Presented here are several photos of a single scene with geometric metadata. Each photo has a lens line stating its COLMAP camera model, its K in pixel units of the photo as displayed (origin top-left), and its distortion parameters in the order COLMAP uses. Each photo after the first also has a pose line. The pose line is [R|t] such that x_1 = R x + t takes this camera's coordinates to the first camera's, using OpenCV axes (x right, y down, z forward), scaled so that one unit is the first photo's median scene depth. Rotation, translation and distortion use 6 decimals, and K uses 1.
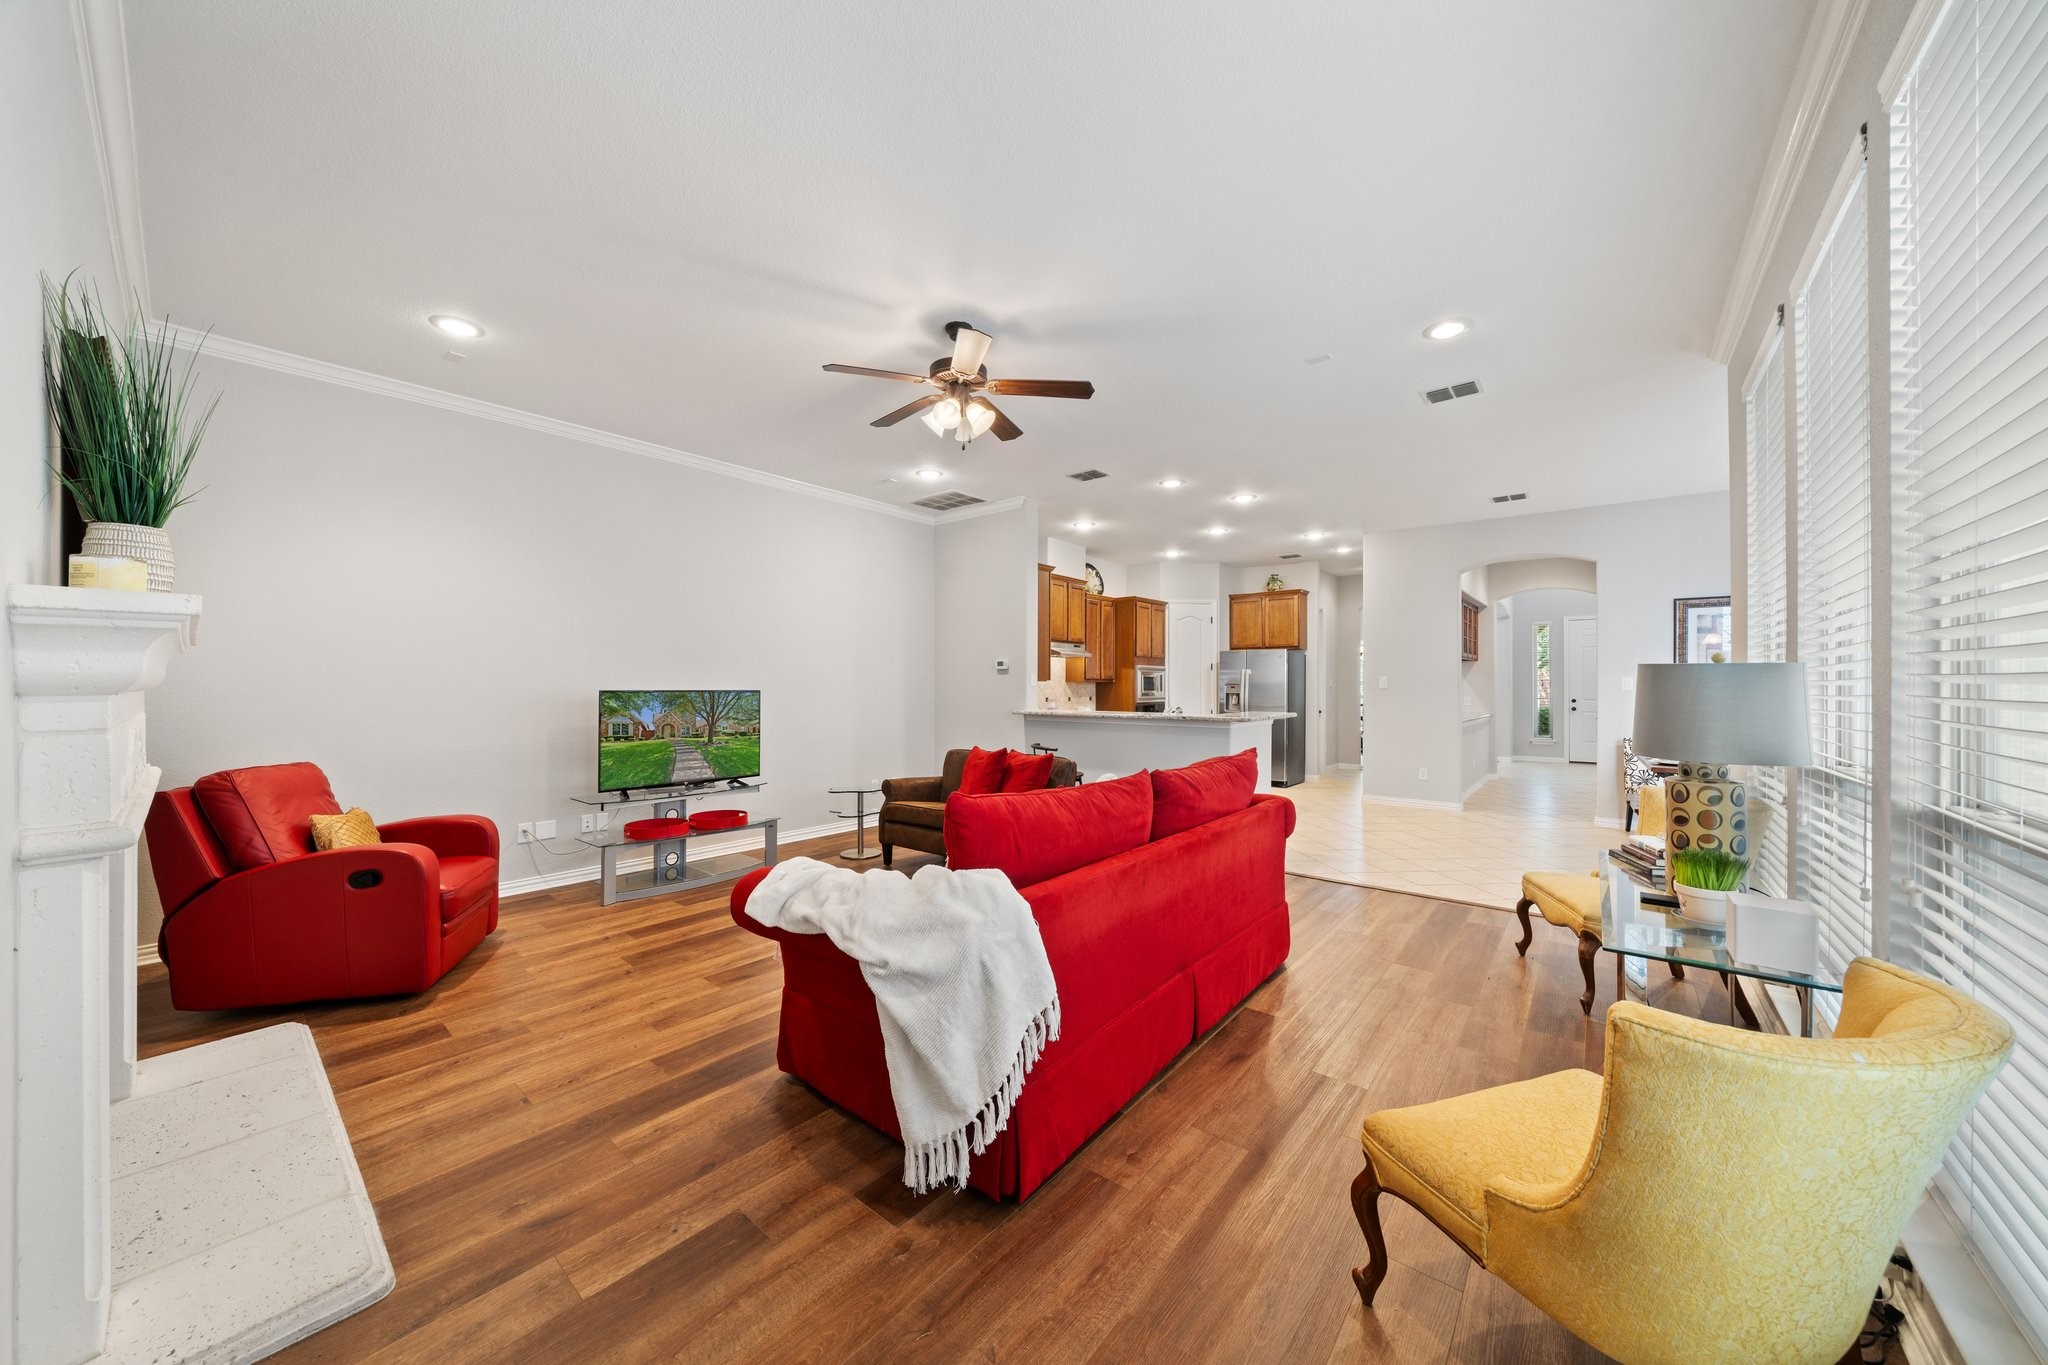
lens RADIAL K [[707.7, 0, 1001.6], [0, 707.7, 680.3], [0, 0, 1]] dist [-0.007612, -0.000210]
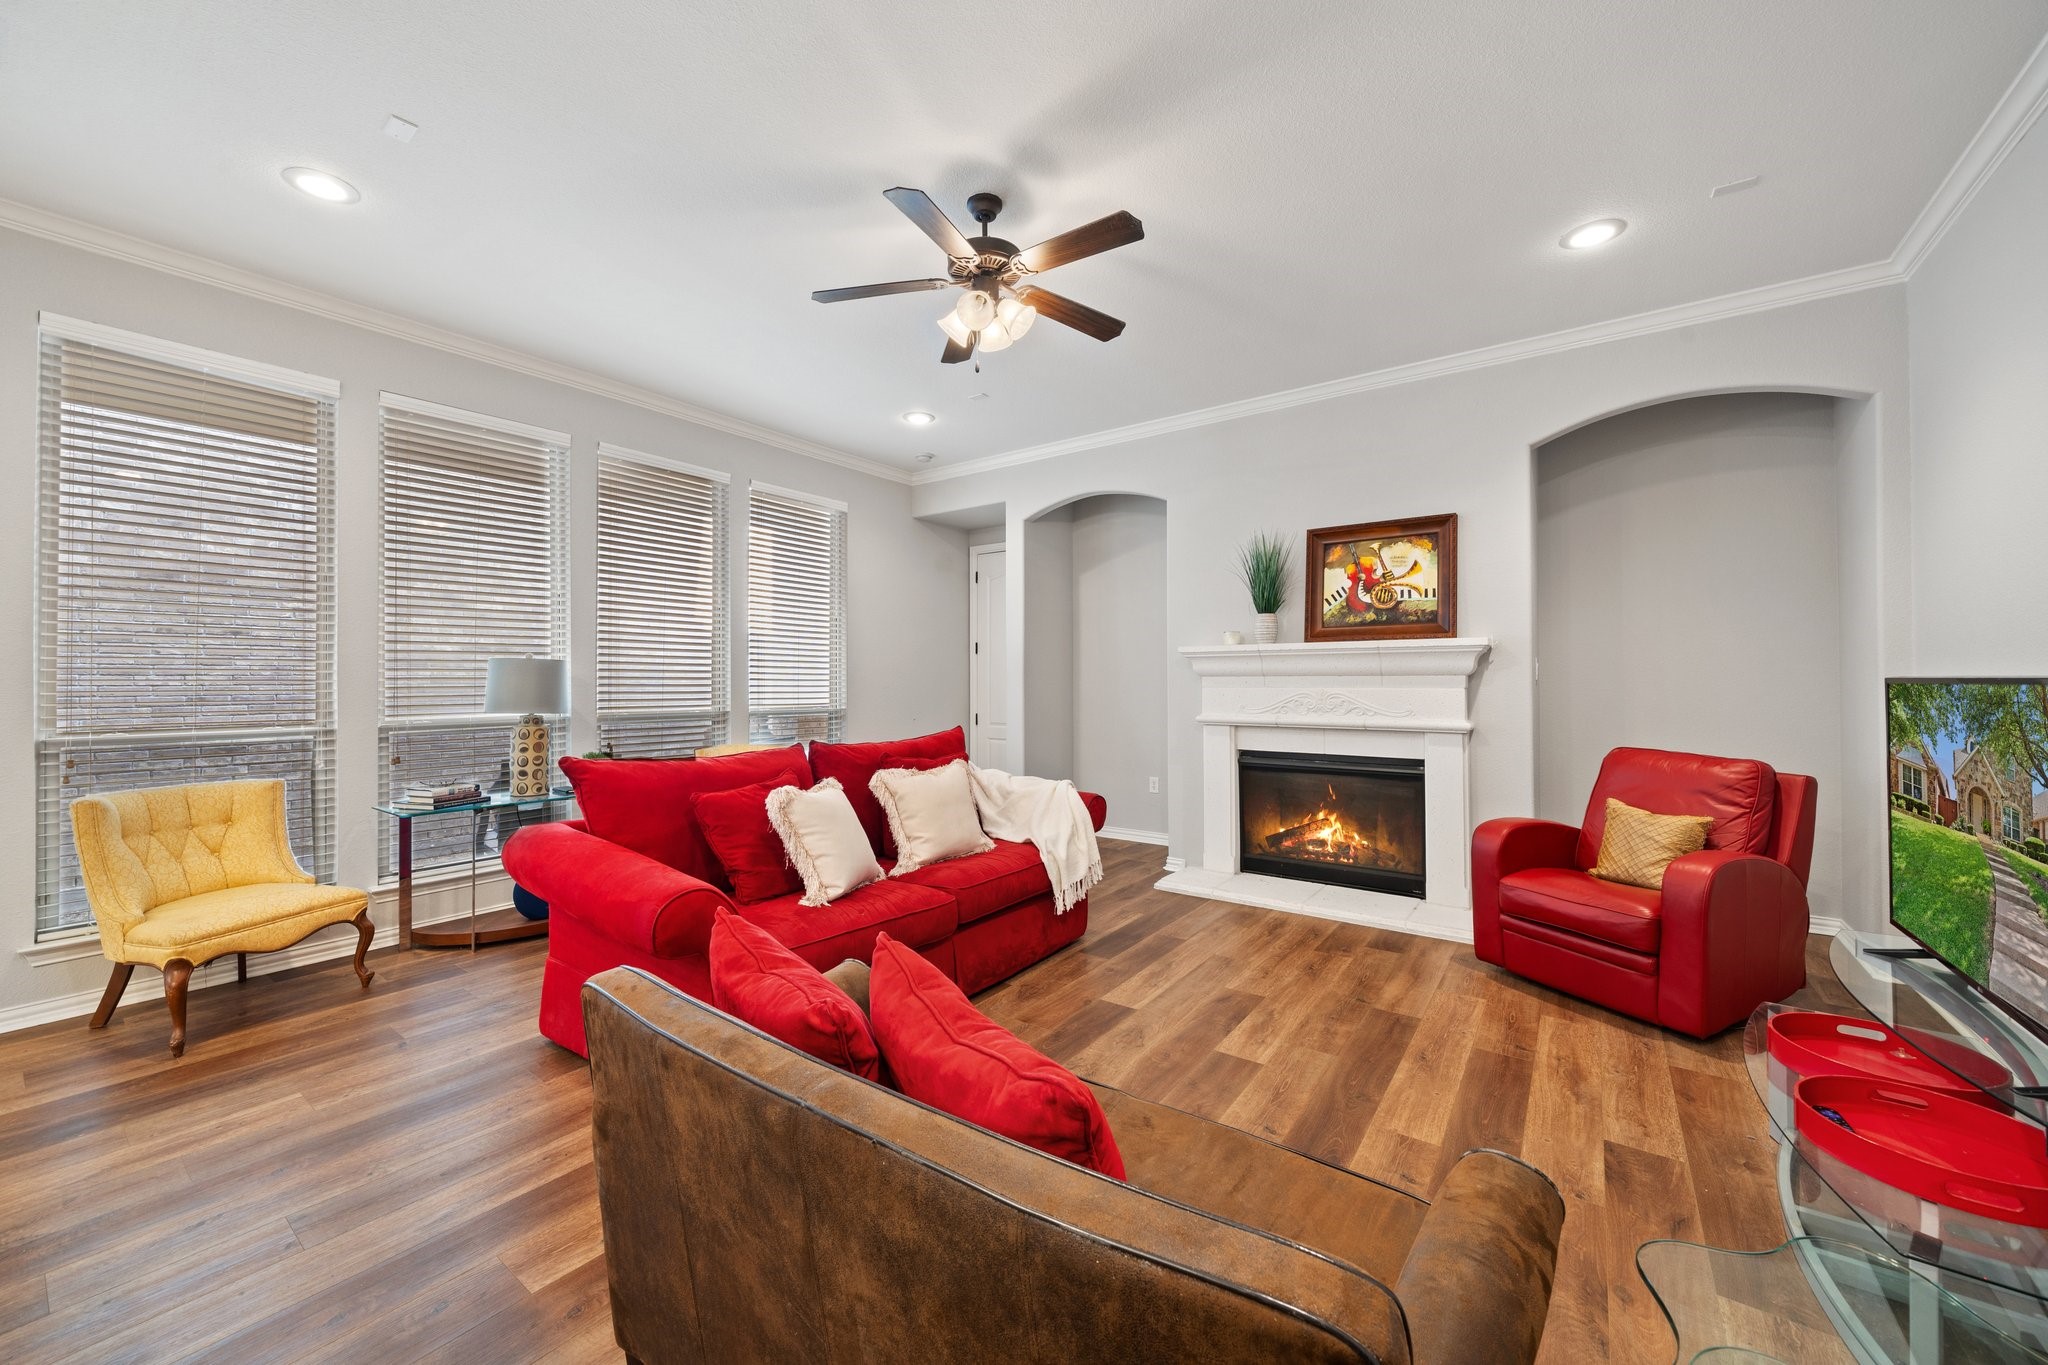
lens RADIAL K [[780.6, 0, 1009.7], [0, 780.6, 667.1], [0, 0, 1]] dist [-0.005321, 0.001211]
pose [[-0.996203, 0.005871, -0.086867, -0.004643], [0.007383, 0.999827, -0.017099, 0.005730], [0.086751, -0.017676, -0.996073, 0.912282]]
